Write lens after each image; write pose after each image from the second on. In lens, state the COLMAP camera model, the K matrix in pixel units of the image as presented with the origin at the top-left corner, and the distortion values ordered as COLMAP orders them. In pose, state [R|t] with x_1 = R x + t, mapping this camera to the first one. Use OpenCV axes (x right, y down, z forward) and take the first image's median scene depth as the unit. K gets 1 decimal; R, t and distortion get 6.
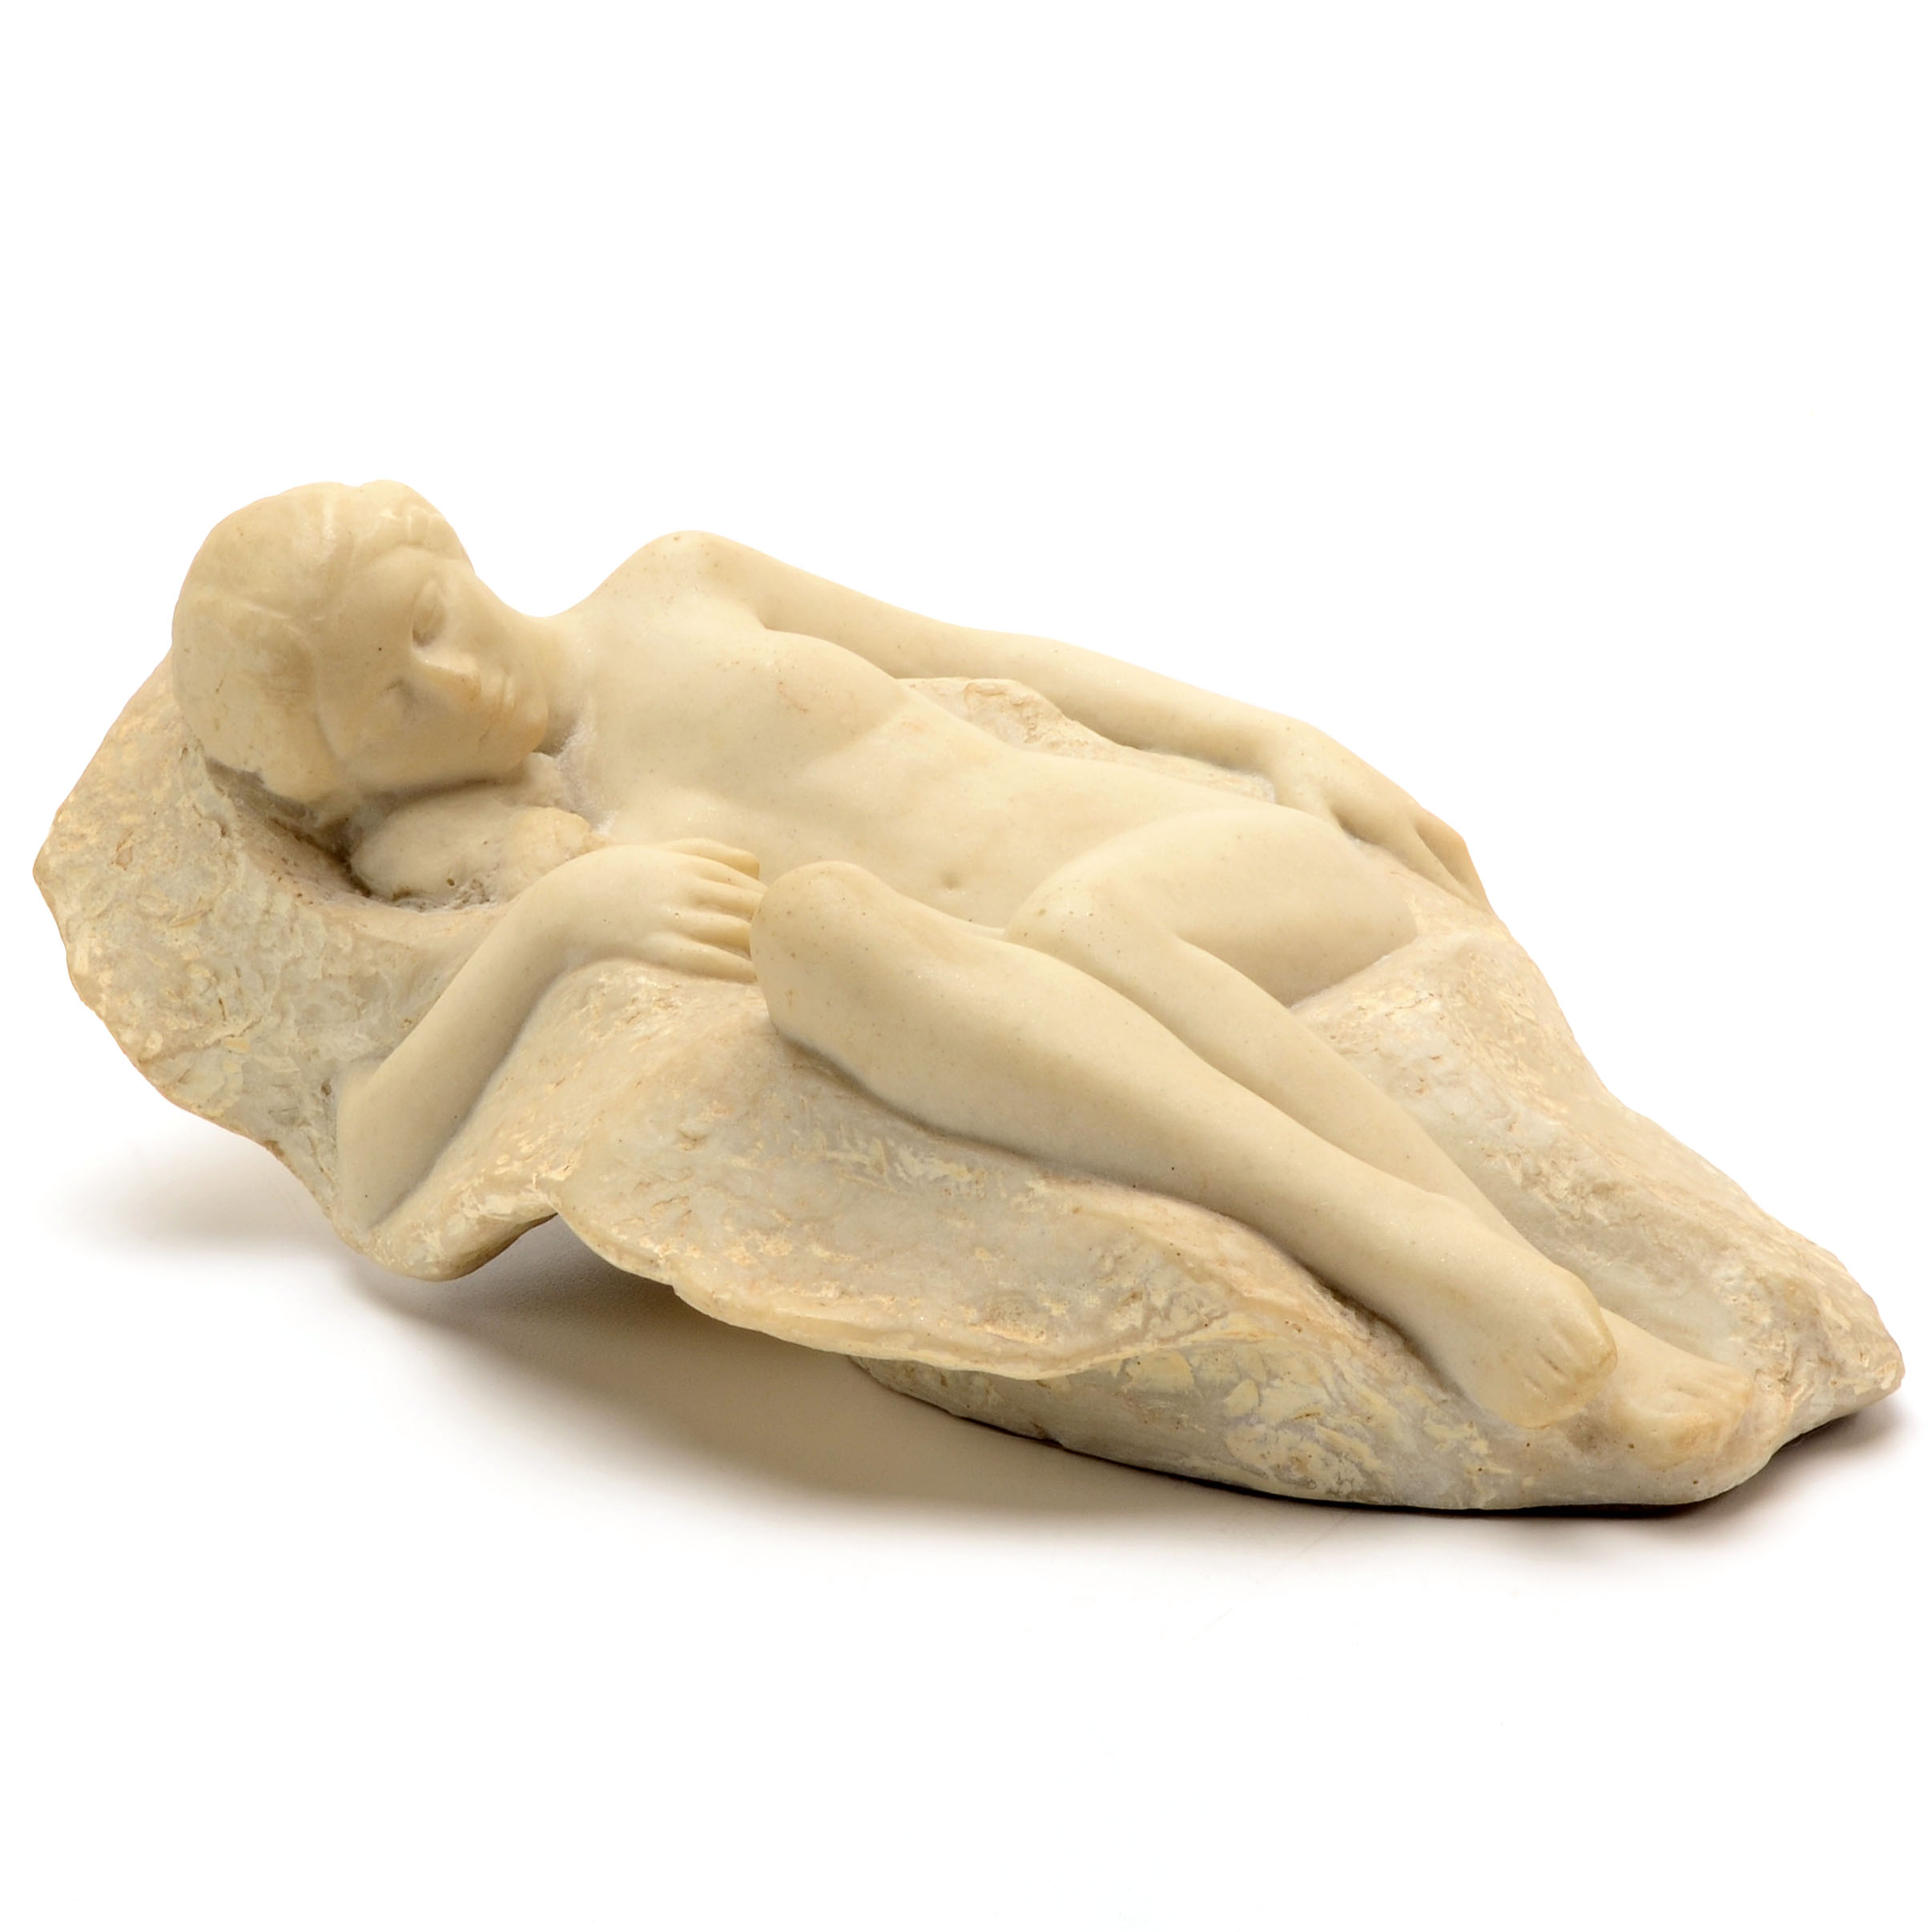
lens RADIAL K [[4783.5, 0, 966.0], [0, 4783.5, 966.0], [0, 0, 1]] dist [-0.059277, -0.123071]
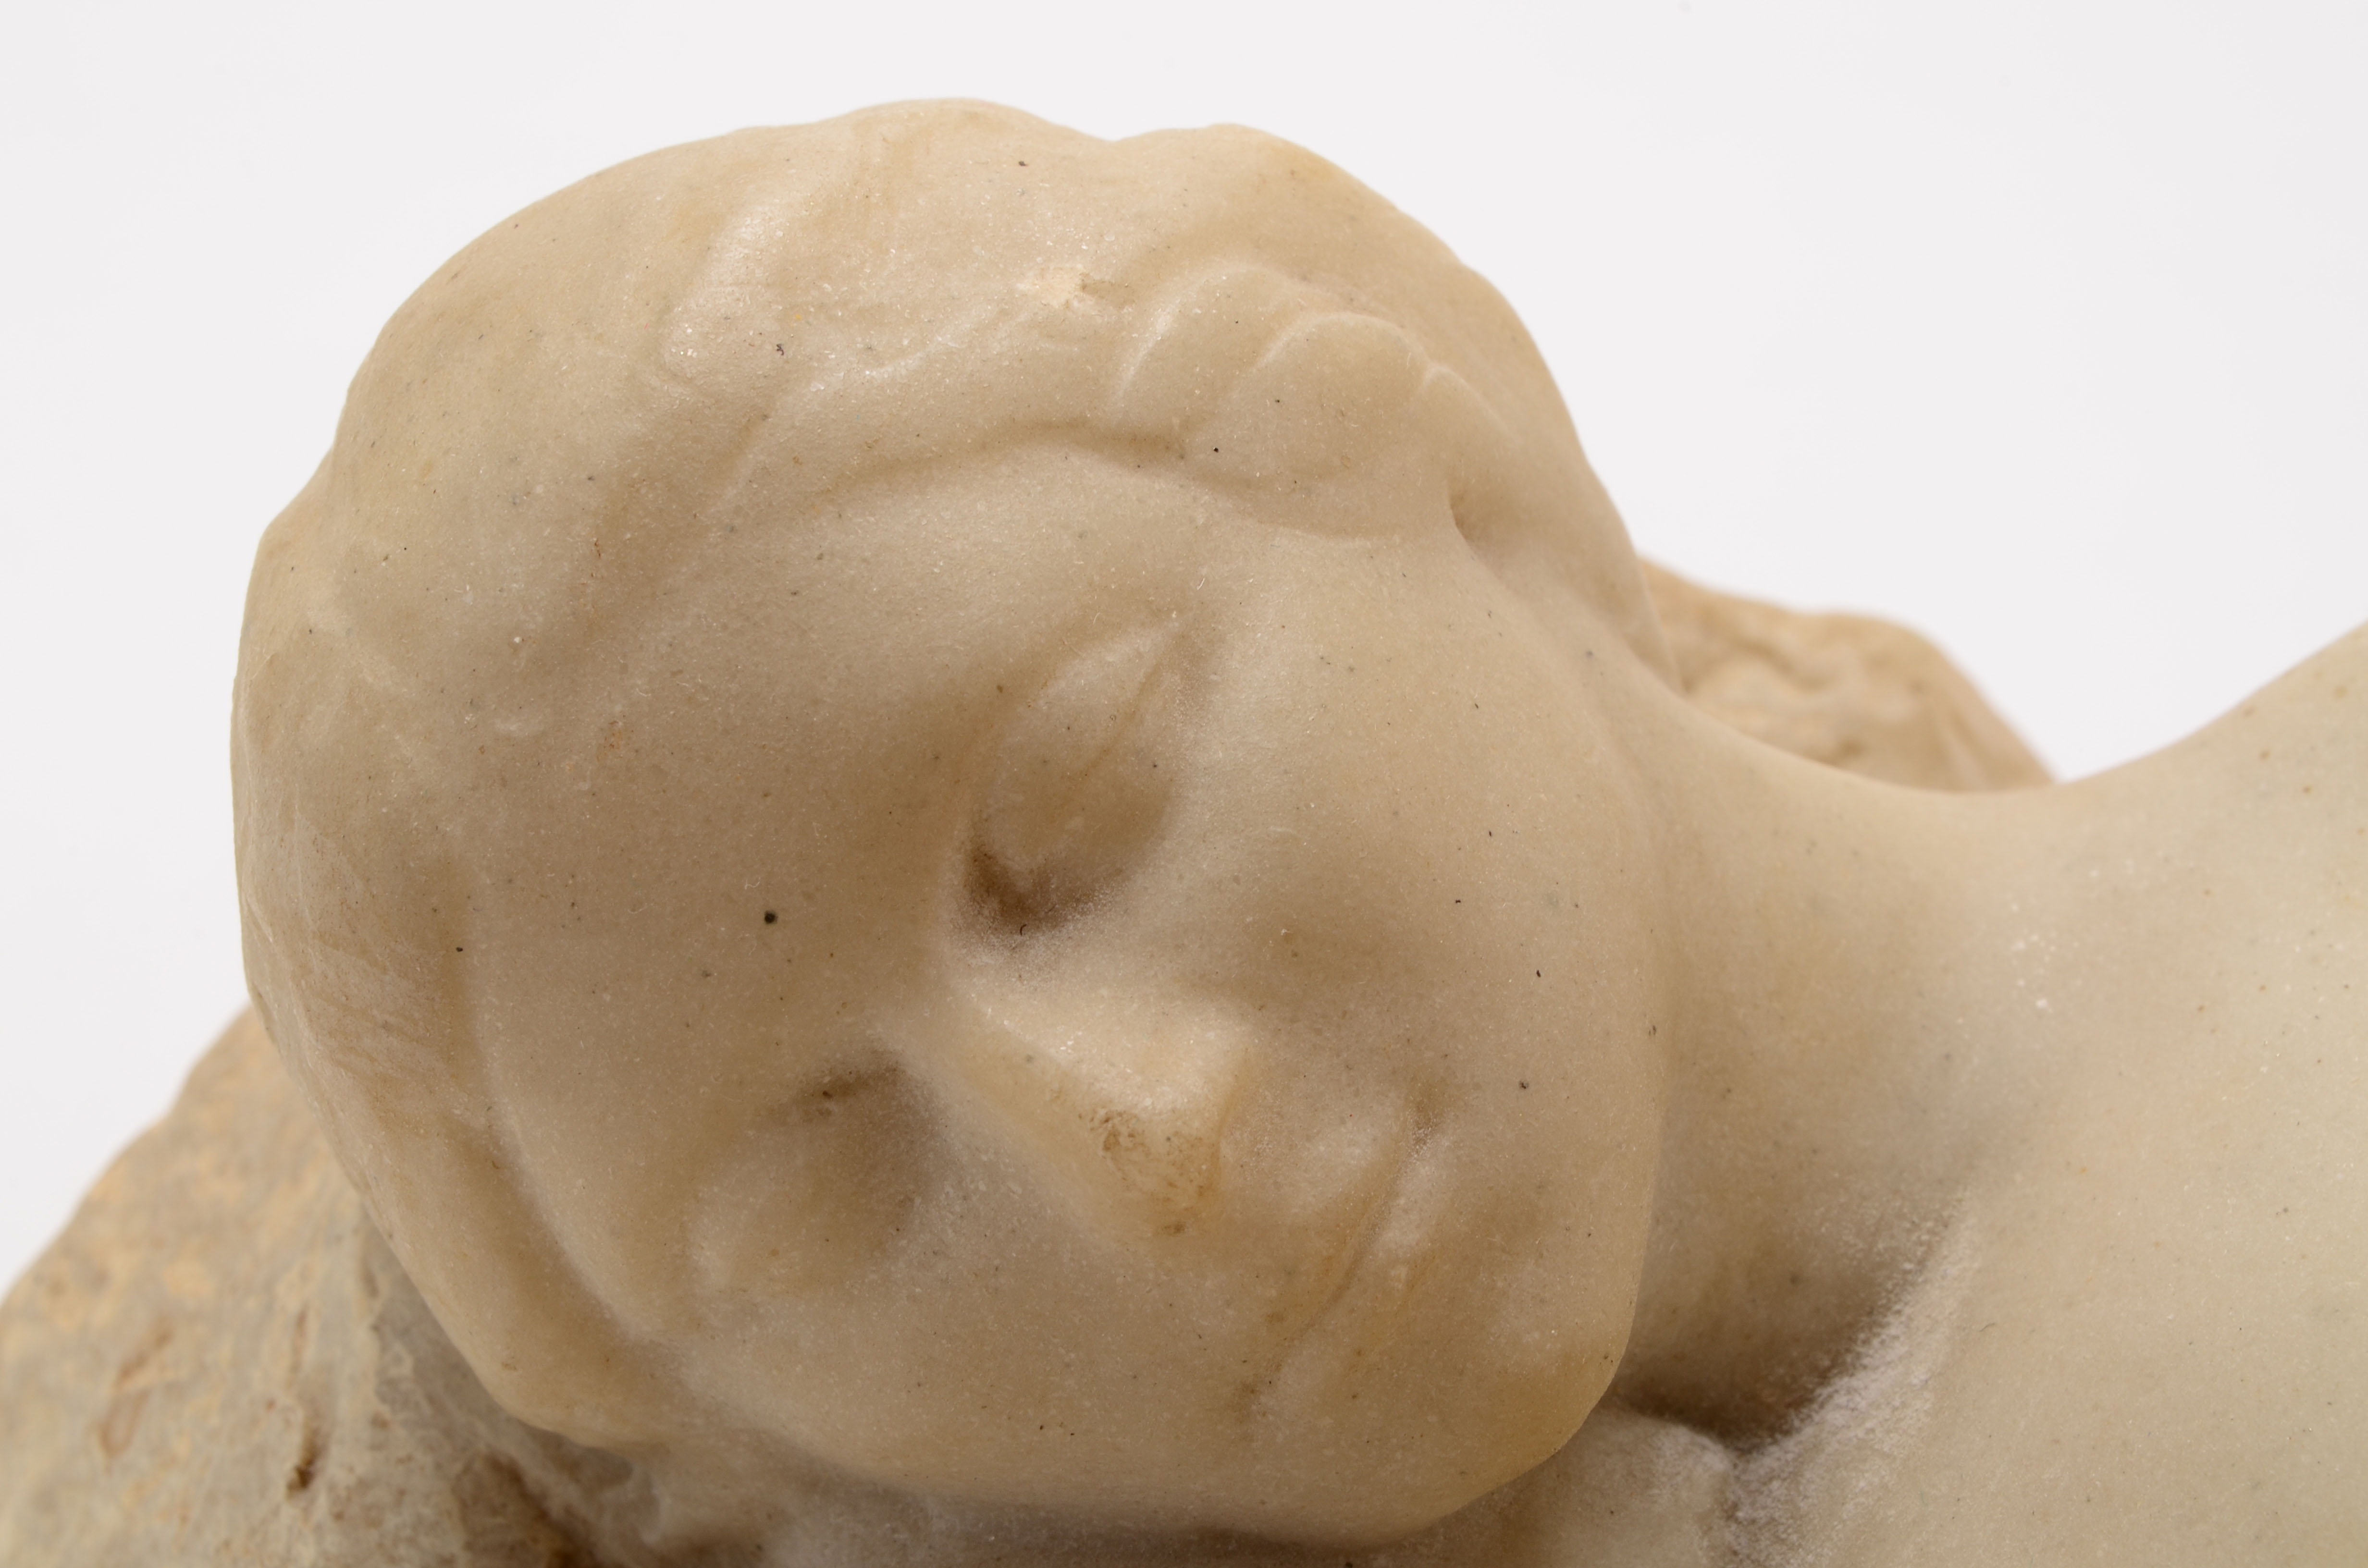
lens RADIAL K [[4972.7, 0, 1184.0], [0, 4972.7, 784.0], [0, 0, 1]] dist [0.037101, 0.132221]
pose [[0.863999, 0.199002, -0.462497, -0.006089], [-0.183170, 0.979867, 0.079431, -0.091304], [0.468993, 0.016087, 0.883055, 0.799288]]
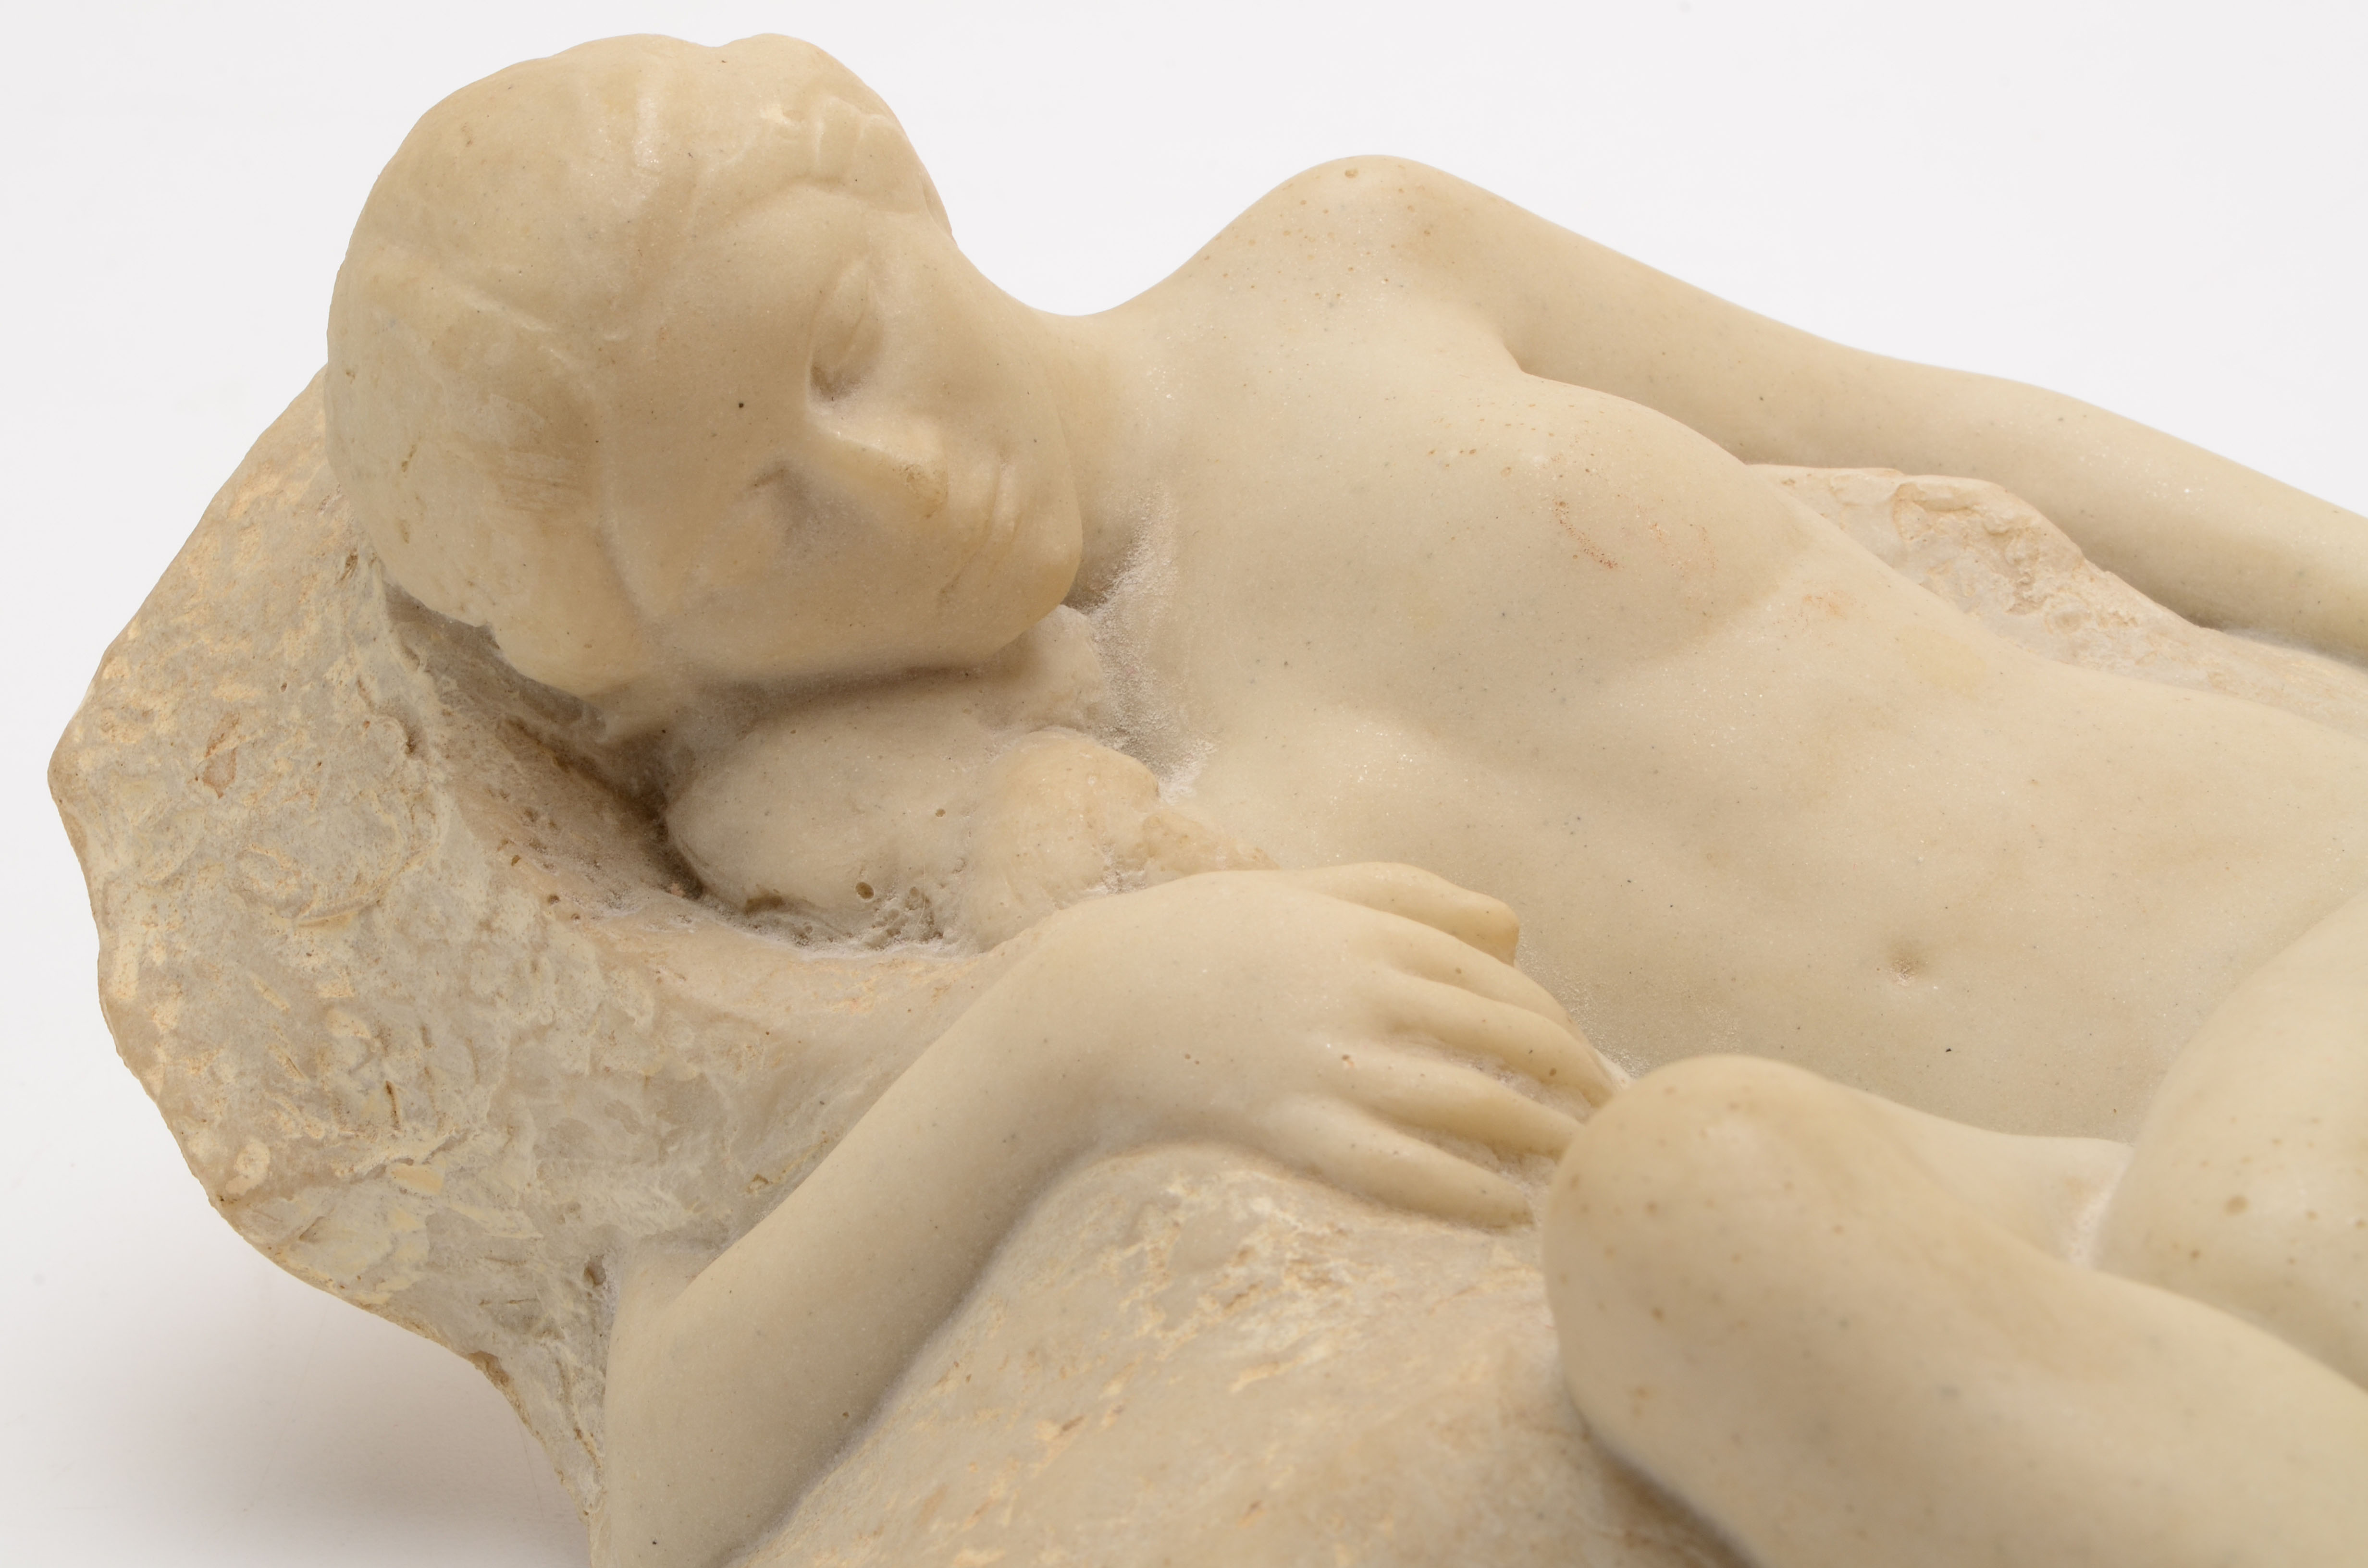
lens RADIAL K [[4972.7, 0, 1184.0], [0, 4972.7, 784.0], [0, 0, 1]] dist [0.037101, 0.132221]
pose [[0.996825, 0.059909, -0.052444, -0.049295], [-0.055939, 0.995677, 0.074145, -0.066770], [0.056659, -0.070976, 0.995868, 0.495851]]
